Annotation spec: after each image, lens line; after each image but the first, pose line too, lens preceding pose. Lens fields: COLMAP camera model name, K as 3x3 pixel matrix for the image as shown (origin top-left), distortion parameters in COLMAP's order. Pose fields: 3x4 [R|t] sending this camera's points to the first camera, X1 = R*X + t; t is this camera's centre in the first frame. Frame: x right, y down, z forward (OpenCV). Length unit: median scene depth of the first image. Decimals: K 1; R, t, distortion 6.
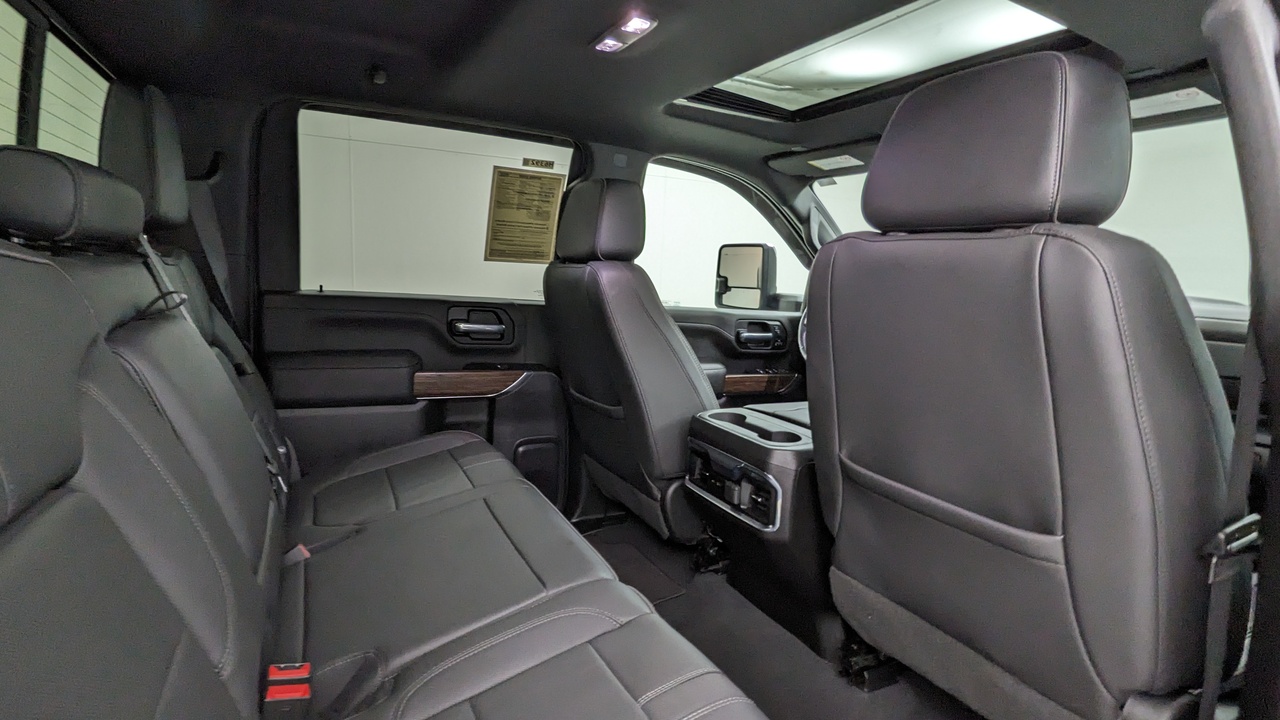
lens RADIAL K [[627.3, 0, 632.6], [0, 627.3, 360.1], [0, 0, 1]] dist [0.000812, 0.000171]
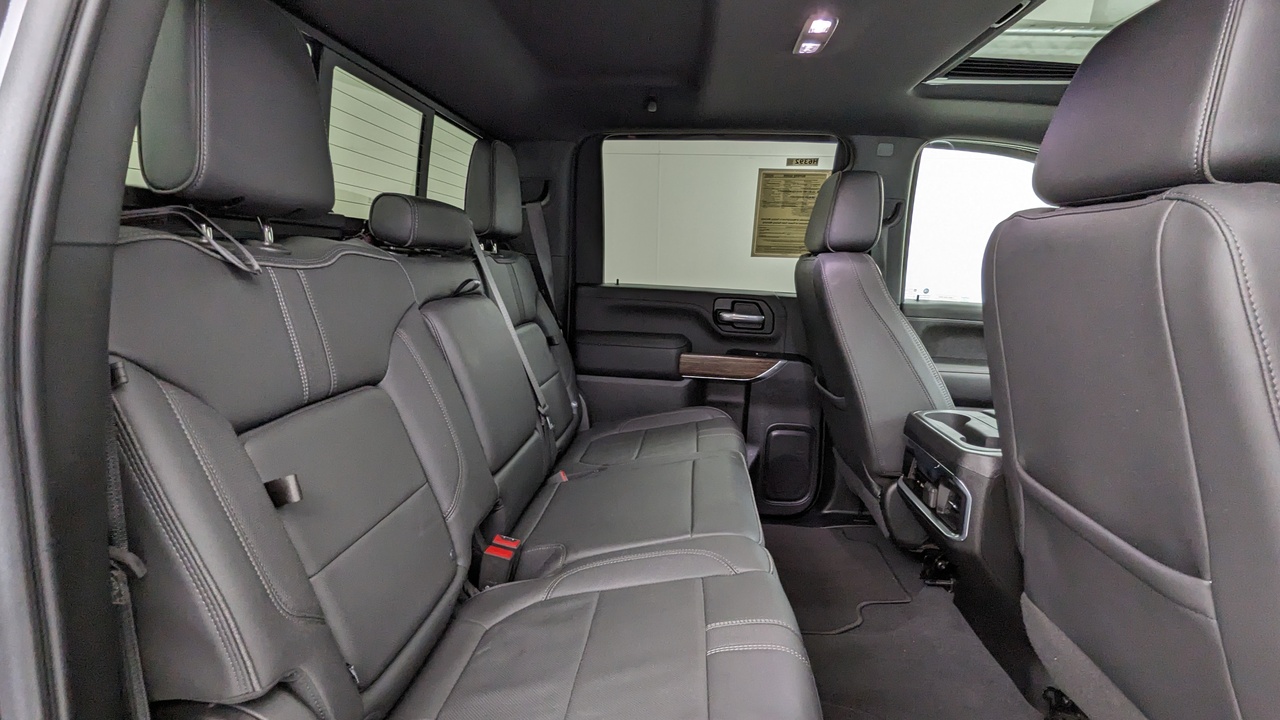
lens RADIAL K [[627.3, 0, 631.8], [0, 627.3, 365.3], [0, 0, 1]] dist [0.000812, 0.000171]
pose [[0.834042, 0.069782, -0.547270, 0.253648], [-0.065901, 0.997467, 0.026754, 0.018691], [0.547751, 0.013752, 0.836528, -0.031266]]
